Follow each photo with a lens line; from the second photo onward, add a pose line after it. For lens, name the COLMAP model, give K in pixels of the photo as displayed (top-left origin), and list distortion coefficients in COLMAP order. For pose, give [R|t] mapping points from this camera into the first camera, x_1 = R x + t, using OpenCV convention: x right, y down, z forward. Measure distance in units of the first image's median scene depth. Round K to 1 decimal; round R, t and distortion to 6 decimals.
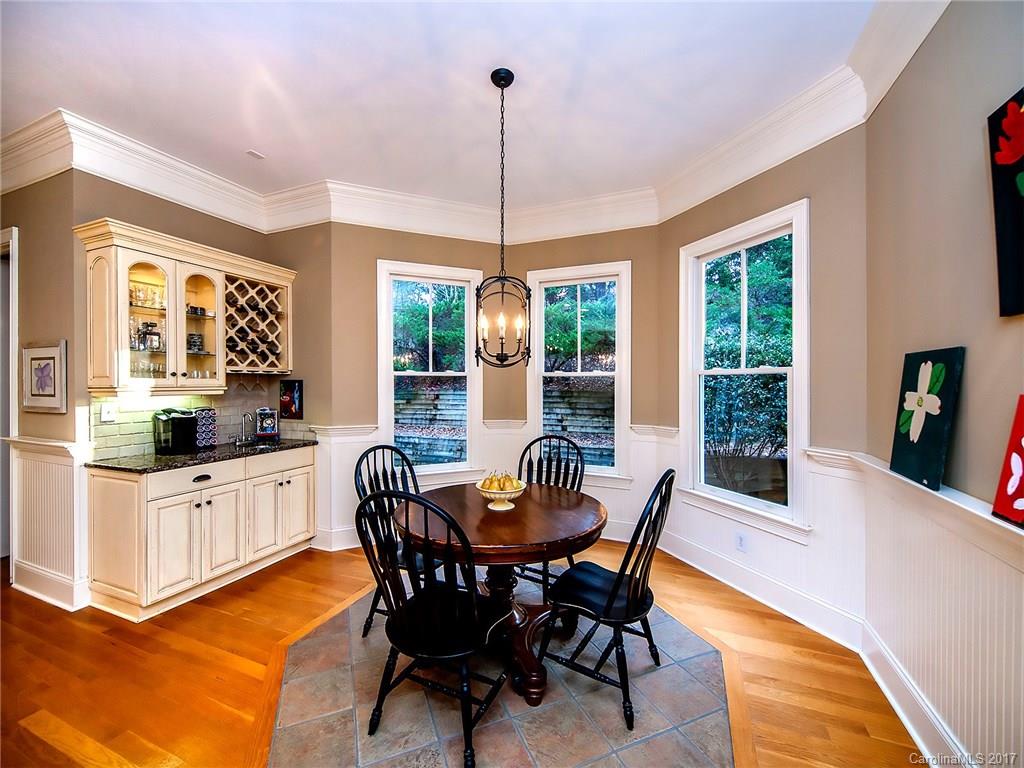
lens RADIAL K [[425.9, 0, 509.3], [0, 425.9, 378.2], [0, 0, 1]] dist [0.004486, 0.000314]
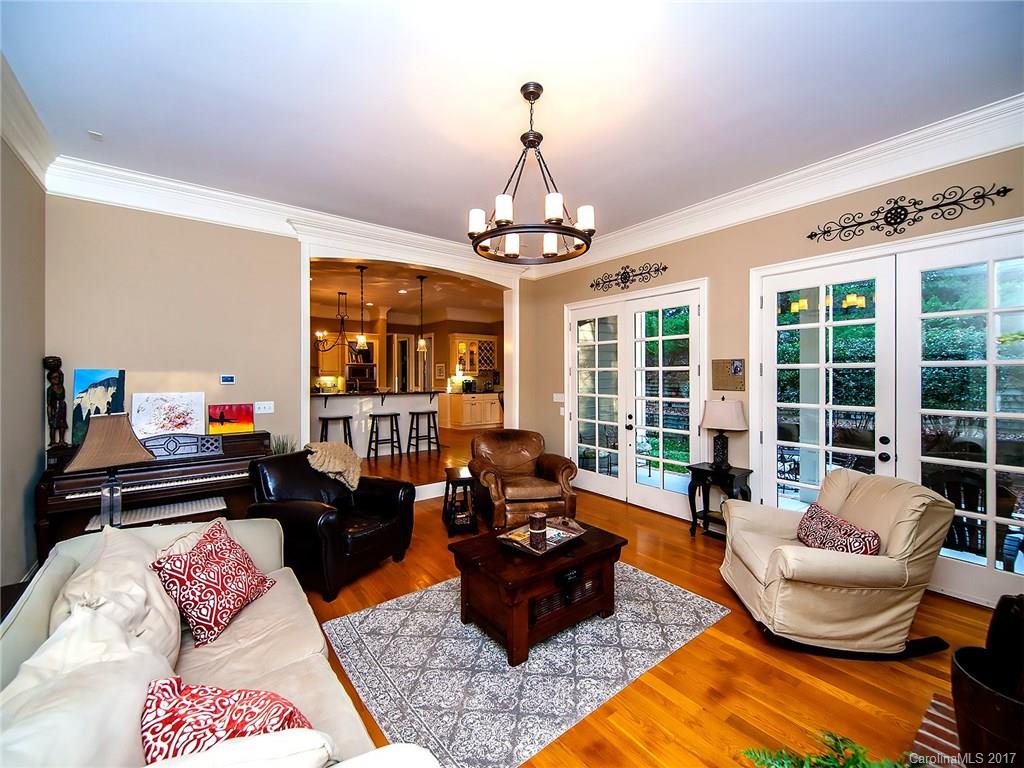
lens RADIAL K [[425.9, 0, 514.9], [0, 425.9, 379.8], [0, 0, 1]] dist [0.004486, 0.000314]
pose [[0.877073, 0.002260, -0.480351, 1.243299], [0.004025, 0.999919, 0.012054, 0.027679], [0.480339, -0.012505, 0.876994, -1.875077]]
